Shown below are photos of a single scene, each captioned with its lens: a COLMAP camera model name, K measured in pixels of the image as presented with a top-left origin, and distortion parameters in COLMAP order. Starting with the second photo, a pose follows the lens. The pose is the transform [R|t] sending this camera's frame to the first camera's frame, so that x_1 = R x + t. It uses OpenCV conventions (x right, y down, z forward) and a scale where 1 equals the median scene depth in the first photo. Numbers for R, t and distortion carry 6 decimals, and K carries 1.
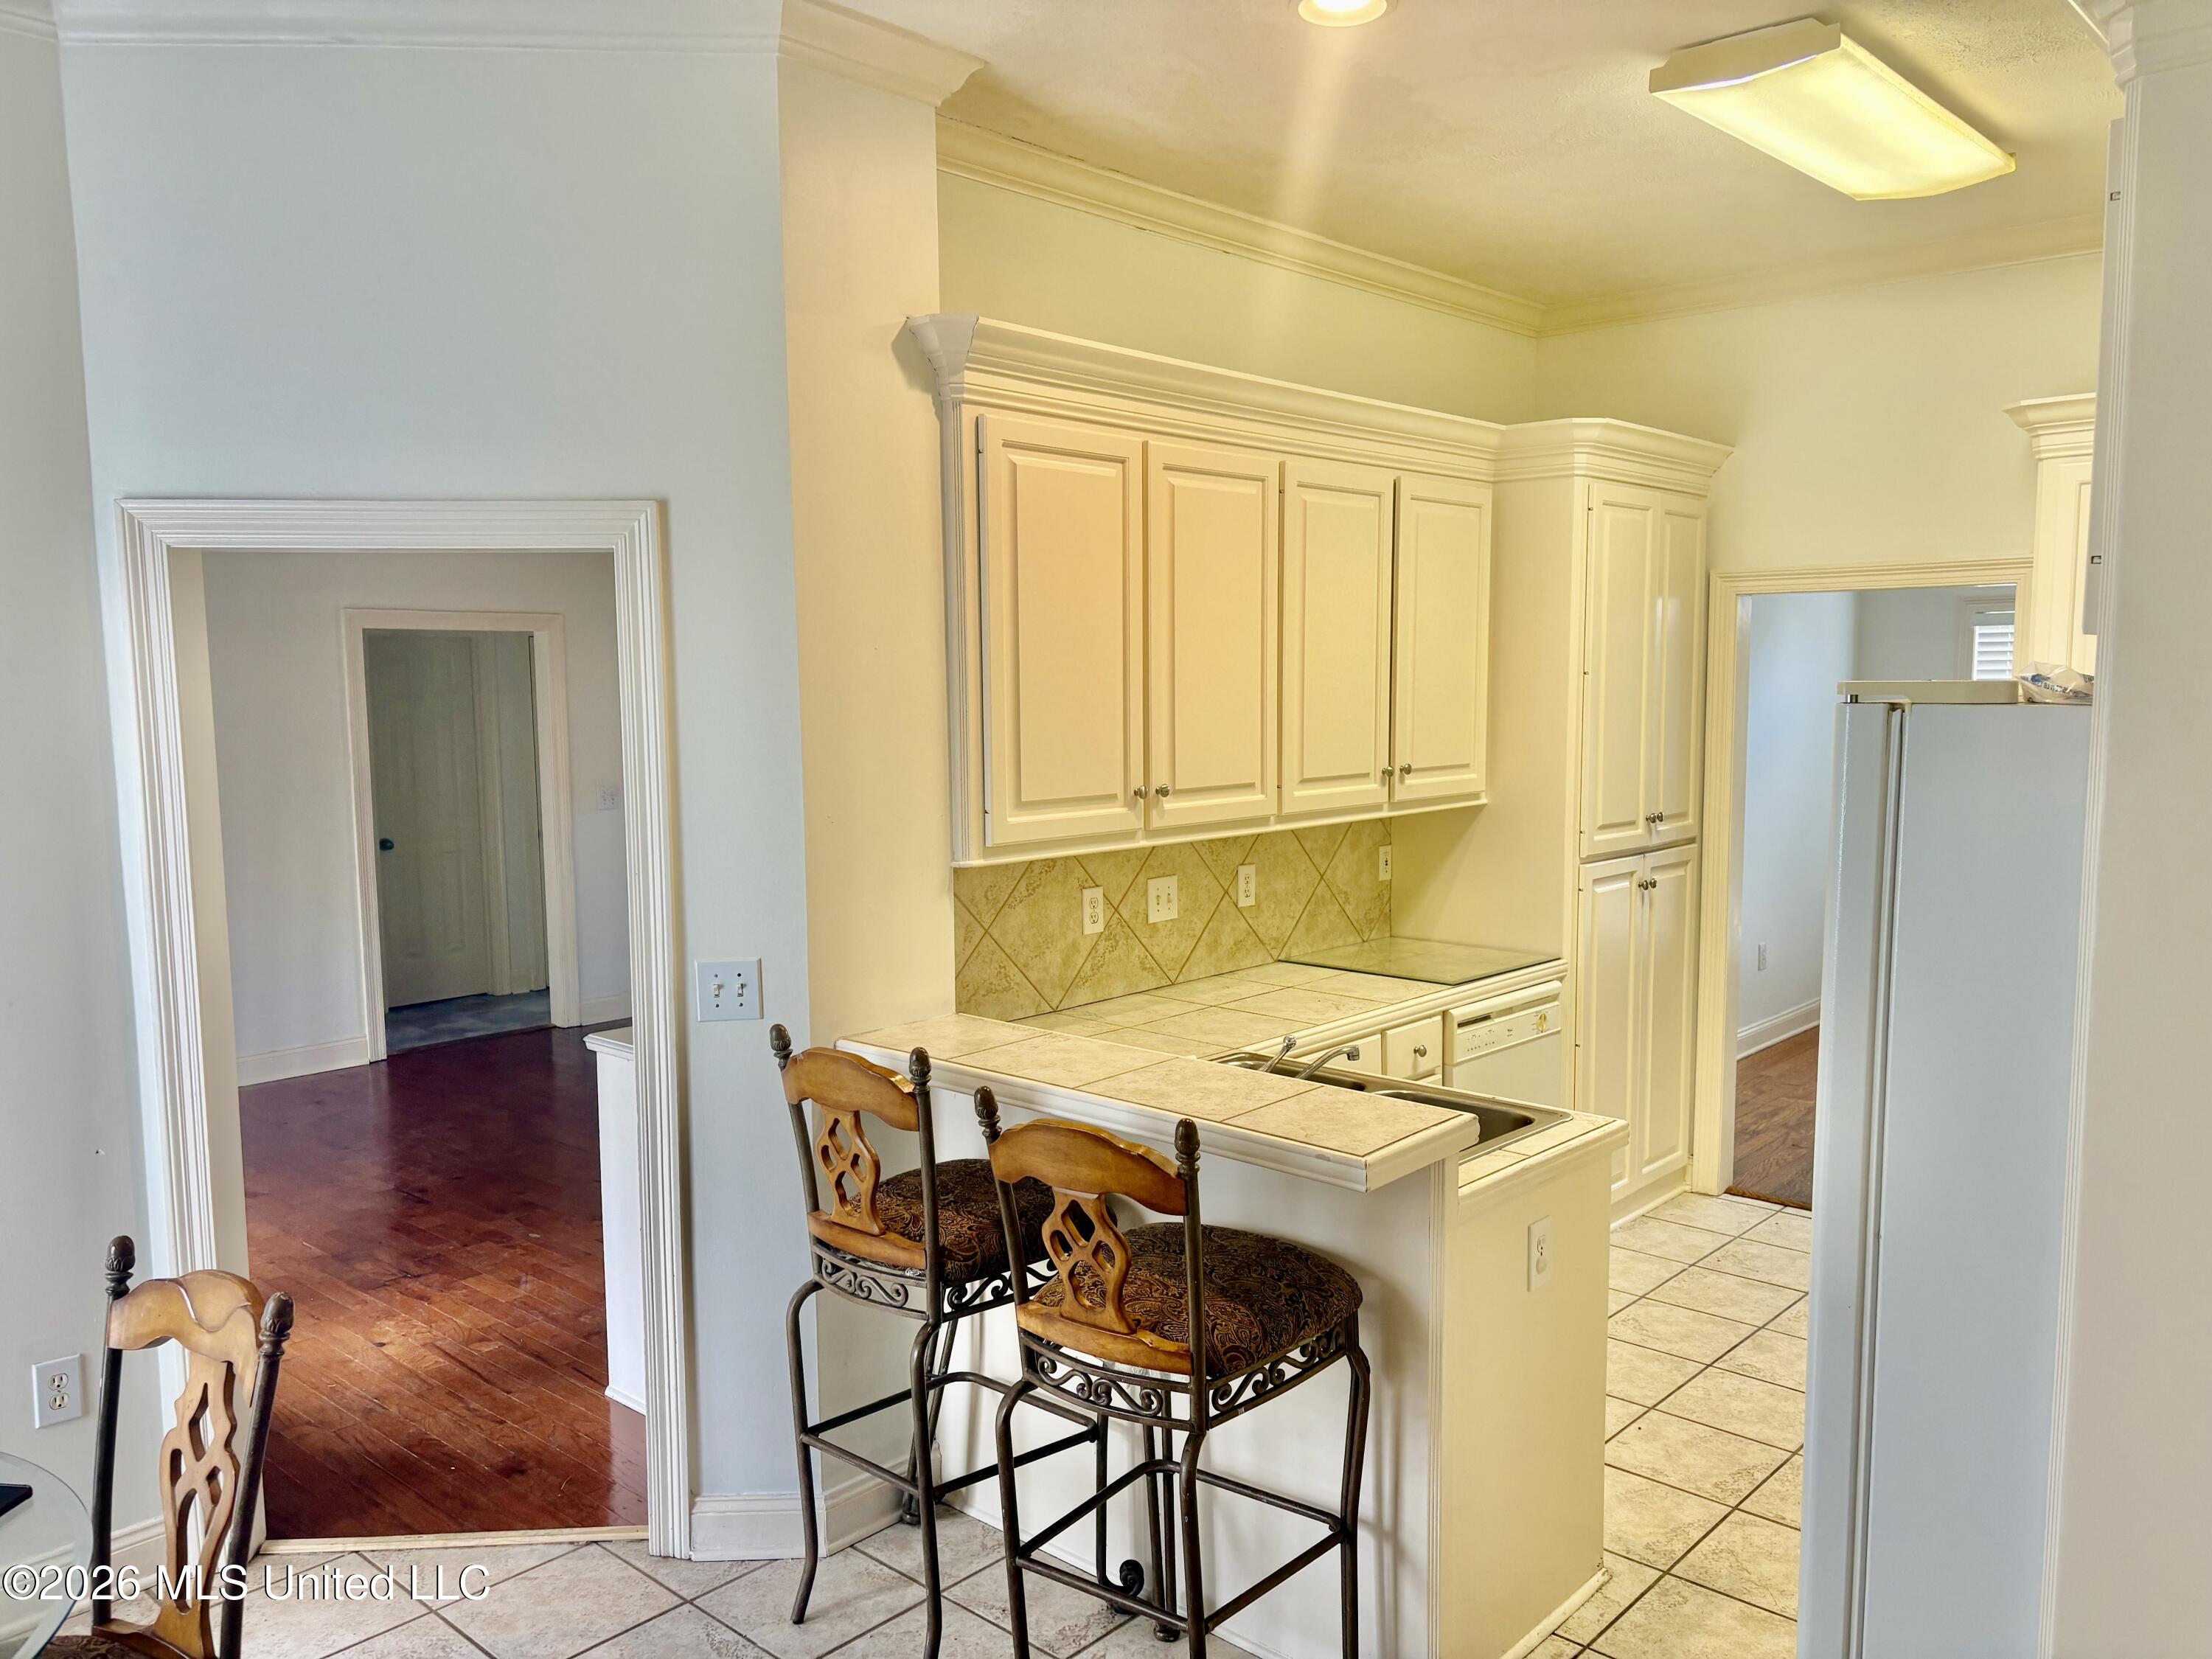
lens RADIAL K [[1671.8, 0, 1113.3], [0, 1671.8, 828.6], [0, 0, 1]] dist [-0.006272, -0.011312]
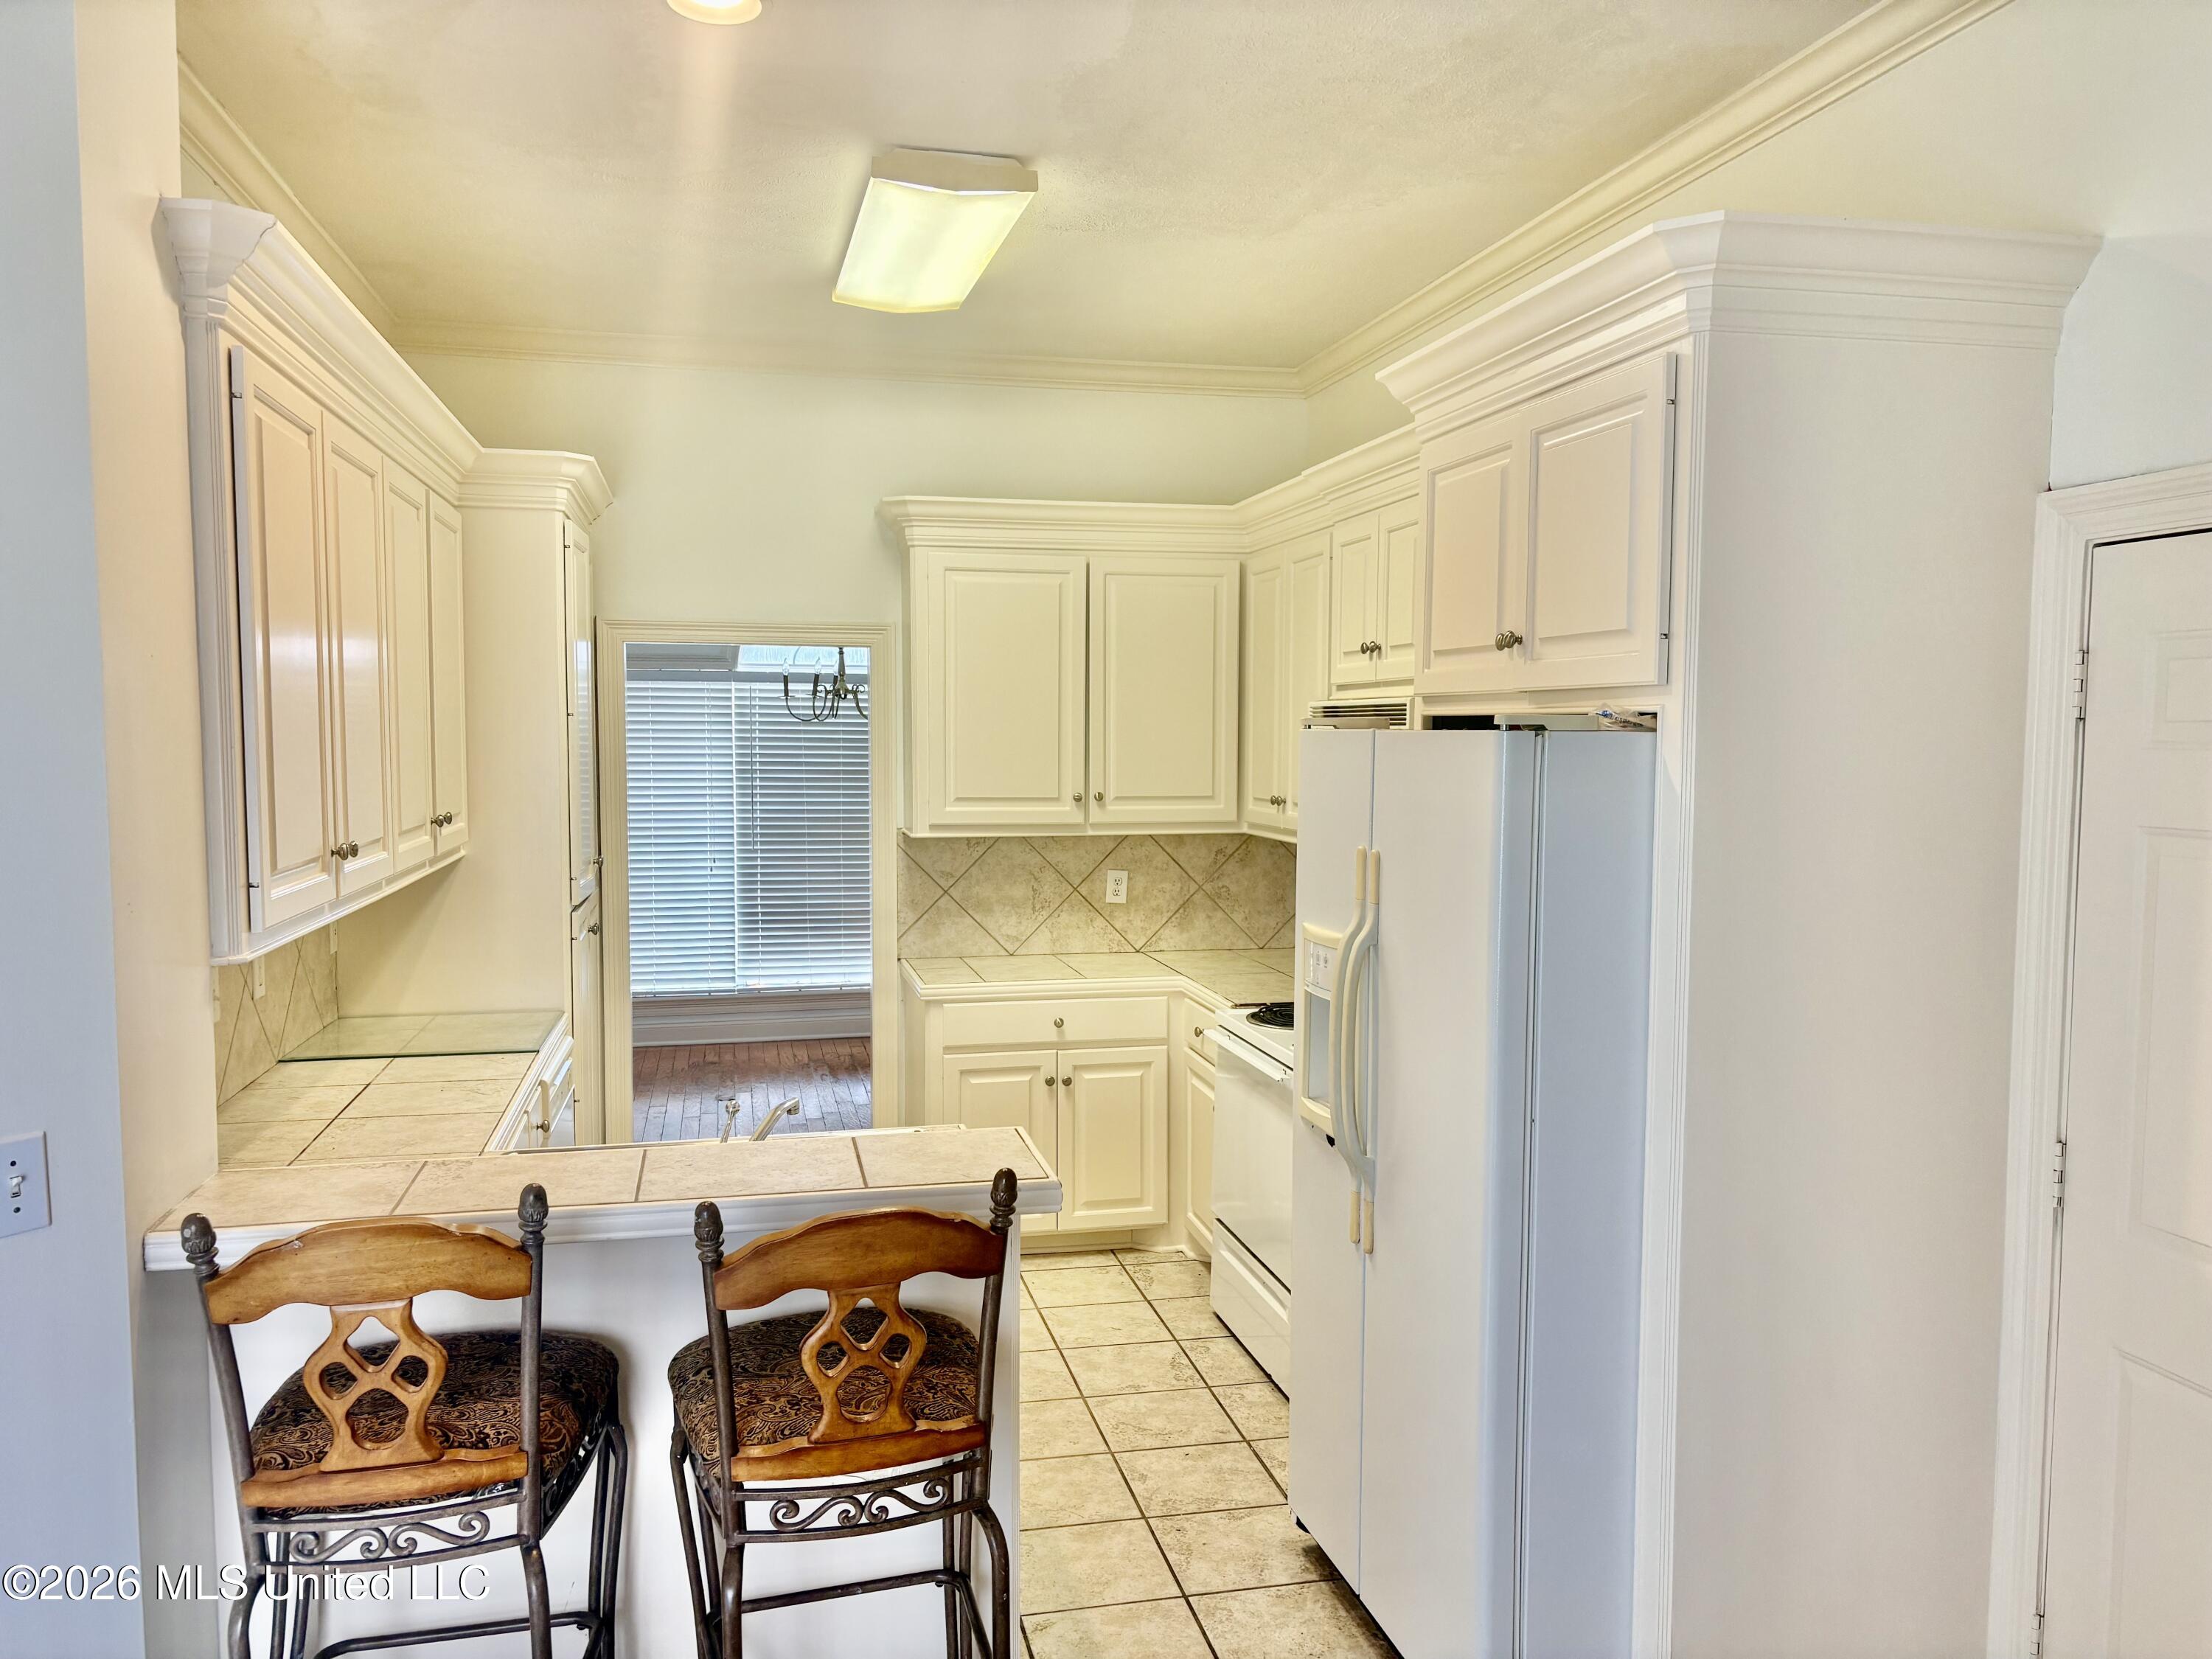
lens RADIAL K [[1671.8, 0, 1118.7], [0, 1671.8, 843.5], [0, 0, 1]] dist [-0.006272, -0.011312]
pose [[0.563063, -0.047113, 0.825070, -0.538846], [0.068034, 0.997627, 0.010536, -0.012335], [-0.823609, 0.050200, 0.564933, 0.313565]]
